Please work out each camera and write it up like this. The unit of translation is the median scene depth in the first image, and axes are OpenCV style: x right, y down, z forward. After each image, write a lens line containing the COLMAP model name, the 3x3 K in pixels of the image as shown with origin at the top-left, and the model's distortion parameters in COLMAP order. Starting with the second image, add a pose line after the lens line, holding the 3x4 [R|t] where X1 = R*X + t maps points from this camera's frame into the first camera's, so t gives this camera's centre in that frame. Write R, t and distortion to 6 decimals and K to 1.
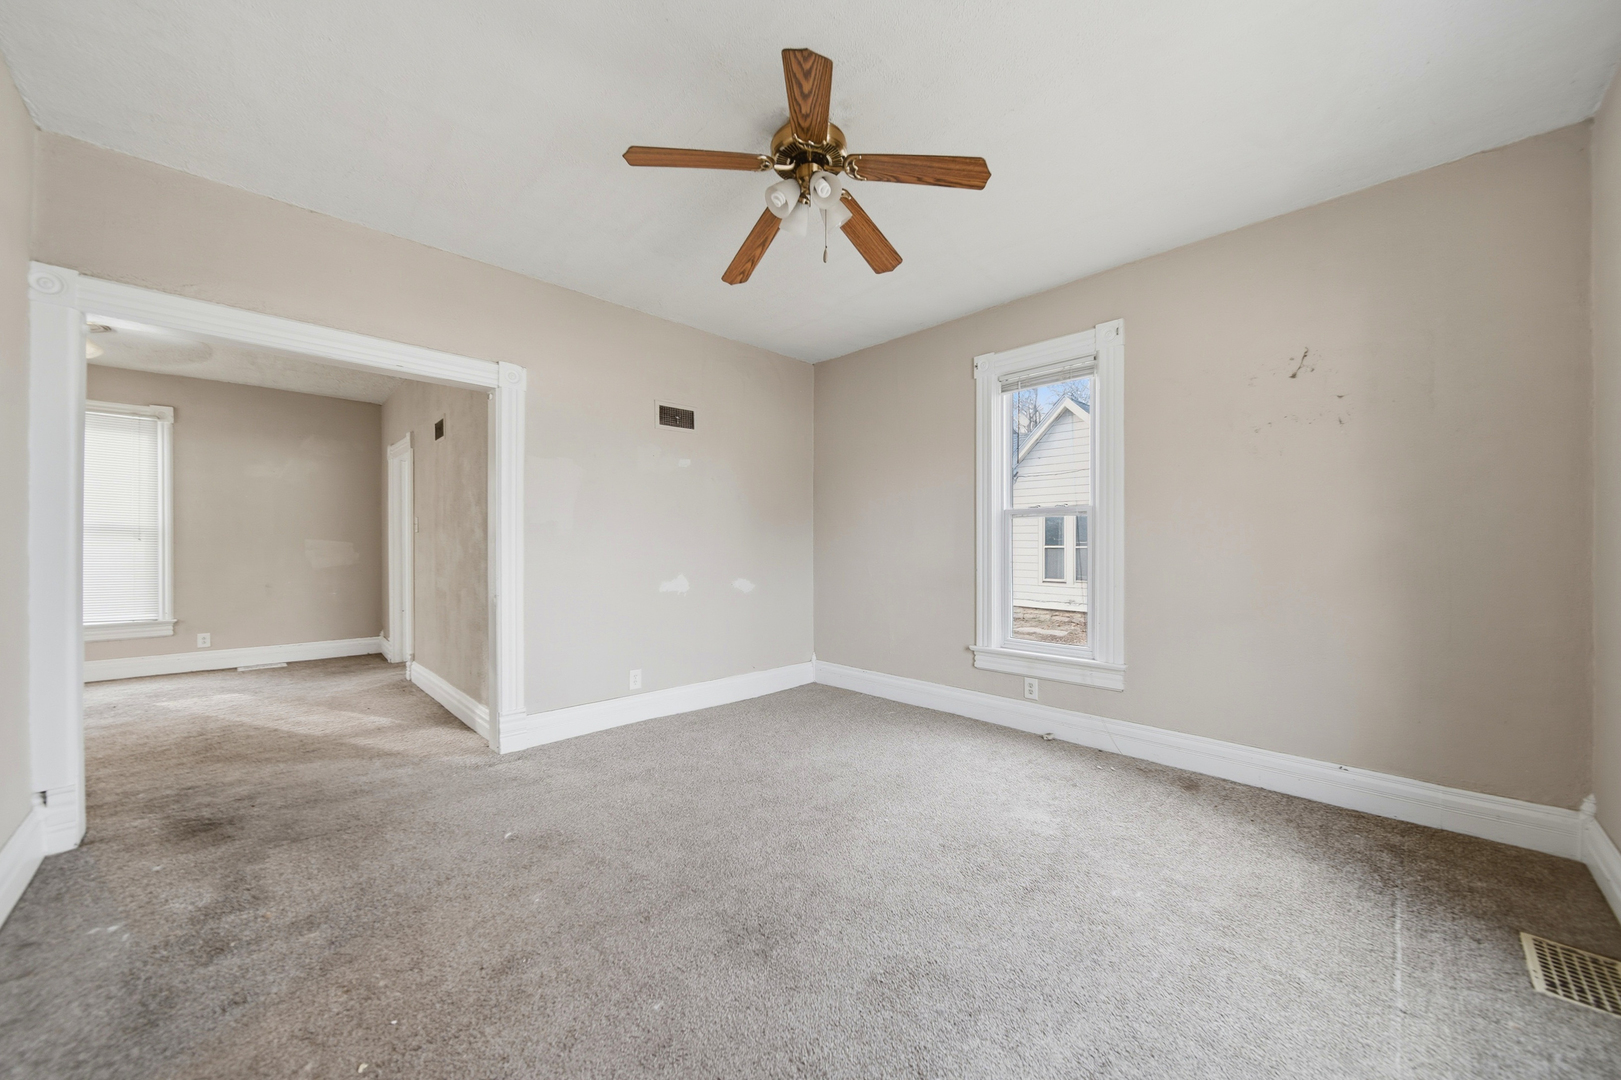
lens RADIAL K [[587.8, 0, 807.6], [0, 587.8, 544.3], [0, 0, 1]] dist [-0.006137, -0.000898]
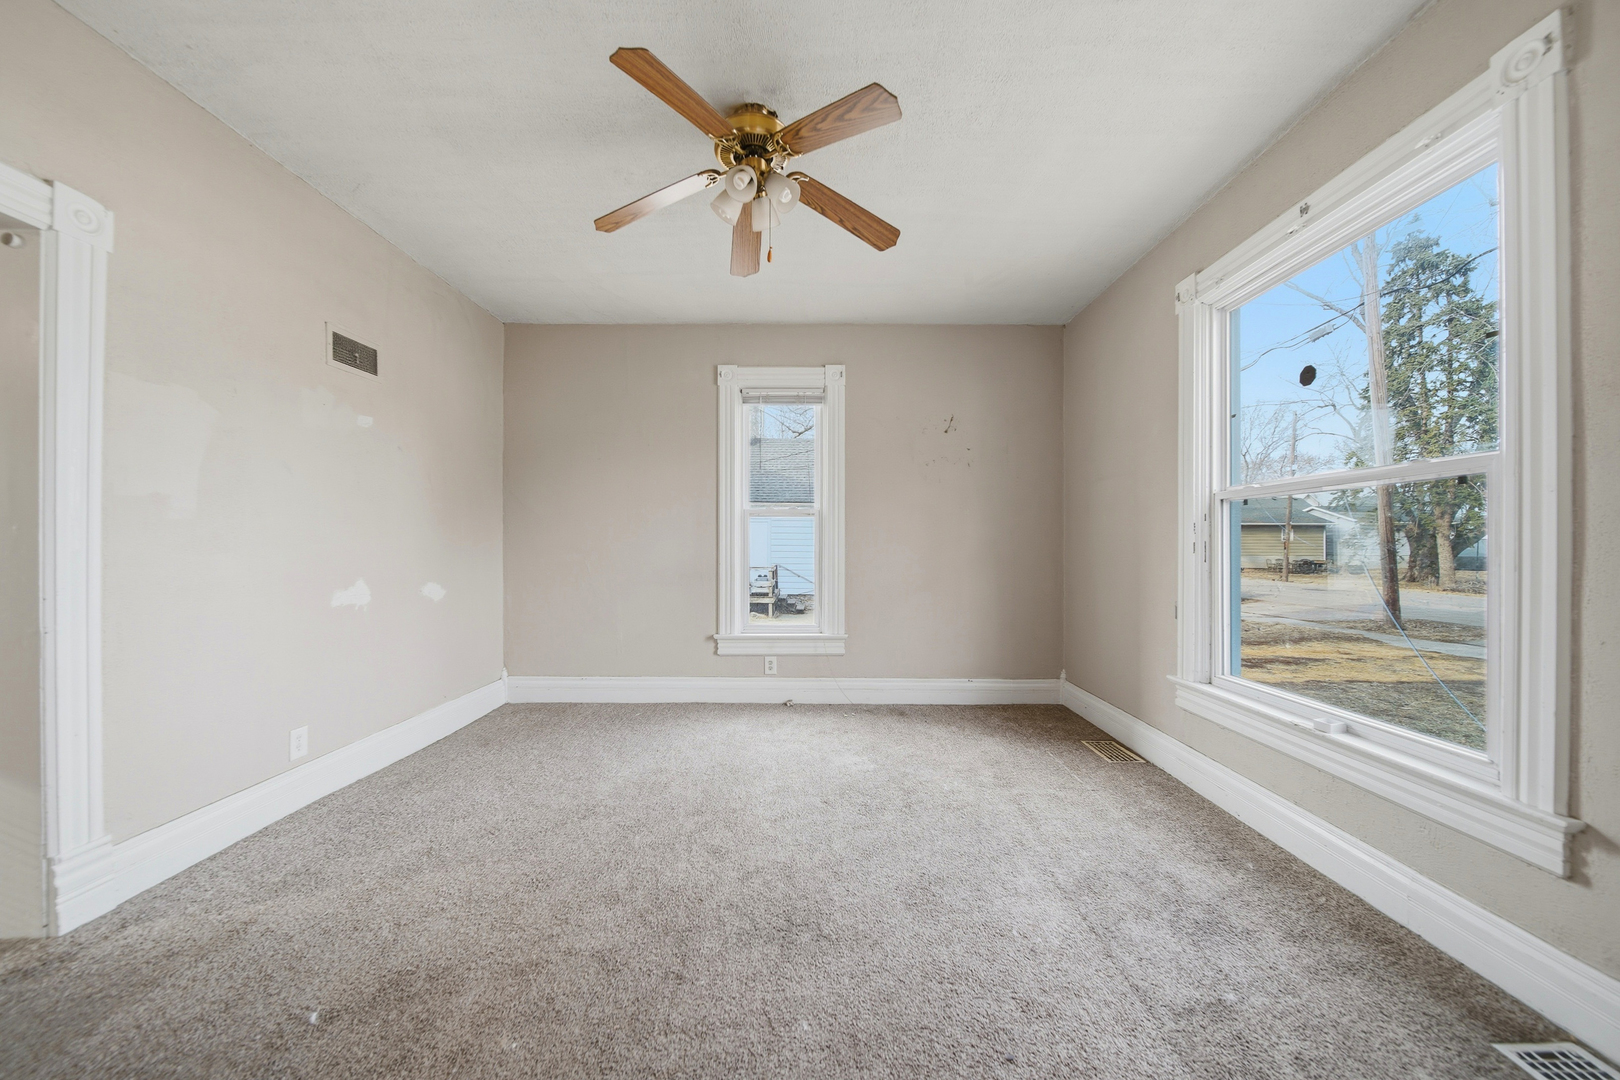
lens RADIAL K [[587.4, 0, 811.4], [0, 587.4, 542.1], [0, 0, 1]] dist [-0.006137, -0.000898]
pose [[0.687848, 0.004429, 0.725841, -0.426769], [-0.006014, 0.999982, -0.000404, 0.003909], [-0.725830, -0.004087, 0.687862, 0.157780]]
